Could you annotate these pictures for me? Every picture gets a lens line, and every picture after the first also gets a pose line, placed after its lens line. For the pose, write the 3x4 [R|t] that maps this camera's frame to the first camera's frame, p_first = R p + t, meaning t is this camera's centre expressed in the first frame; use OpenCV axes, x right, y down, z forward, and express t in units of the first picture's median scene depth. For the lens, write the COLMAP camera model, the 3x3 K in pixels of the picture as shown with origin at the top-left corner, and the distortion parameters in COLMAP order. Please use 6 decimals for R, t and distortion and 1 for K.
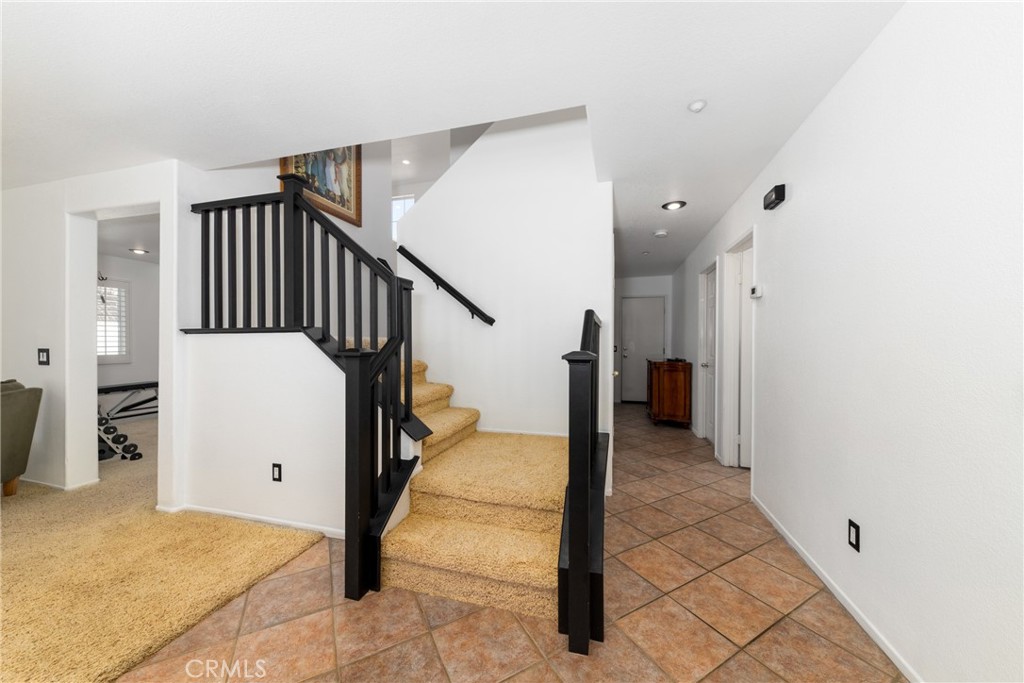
lens RADIAL K [[354.5, 0, 531.2], [0, 354.5, 344.9], [0, 0, 1]] dist [0.004077, -0.001850]
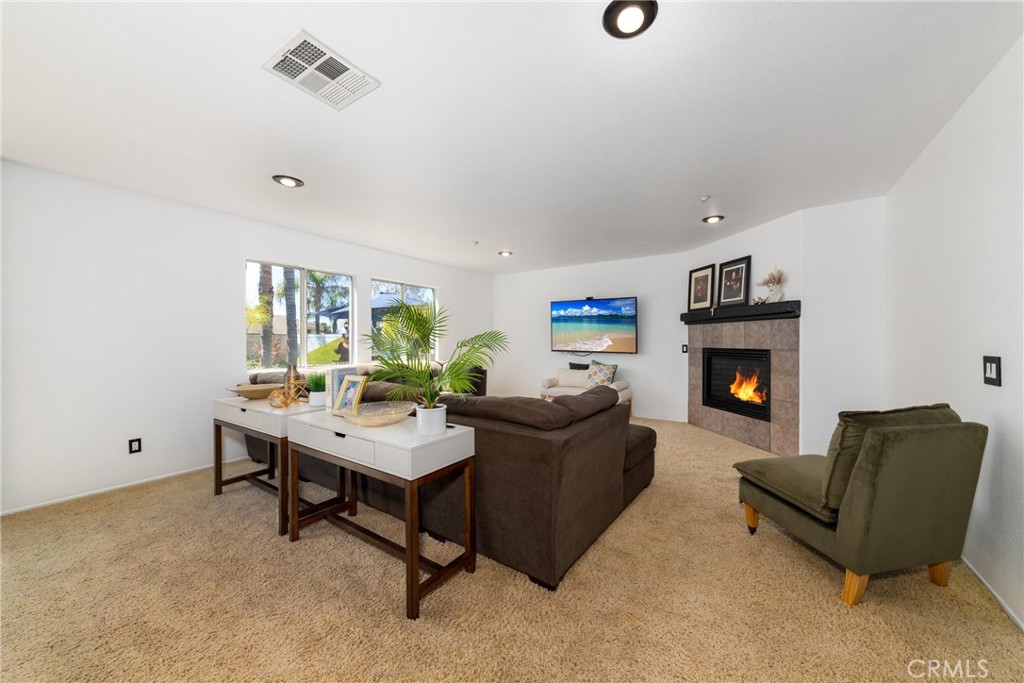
lens RADIAL K [[354.5, 0, 514.9], [0, 354.5, 337.2], [0, 0, 1]] dist [0.004077, -0.001850]
pose [[-0.329371, -0.008514, -0.944162, -0.614374], [-0.009098, 0.999942, -0.005843, -0.011796], [0.944157, 0.006665, -0.329430, 0.490635]]
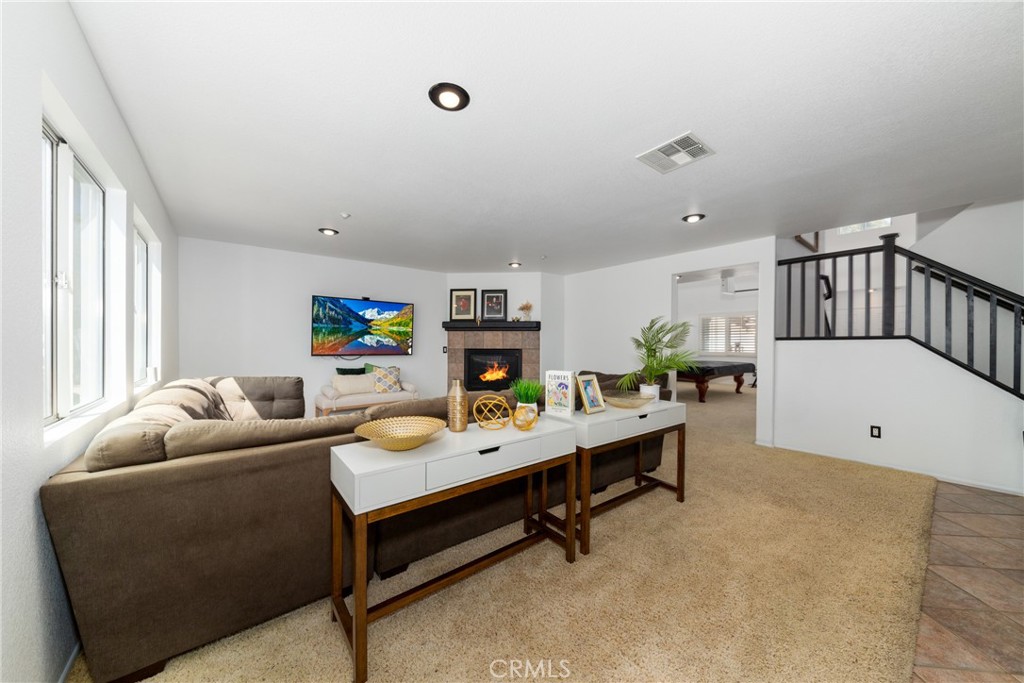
lens RADIAL K [[354.5, 0, 516.1], [0, 354.5, 349.2], [0, 0, 1]] dist [0.004077, -0.001850]
pose [[0.801043, 0.010179, -0.598520, -0.894624], [-0.009104, 0.999947, 0.004821, 0.012296], [0.598538, 0.001587, 0.801093, -0.971266]]
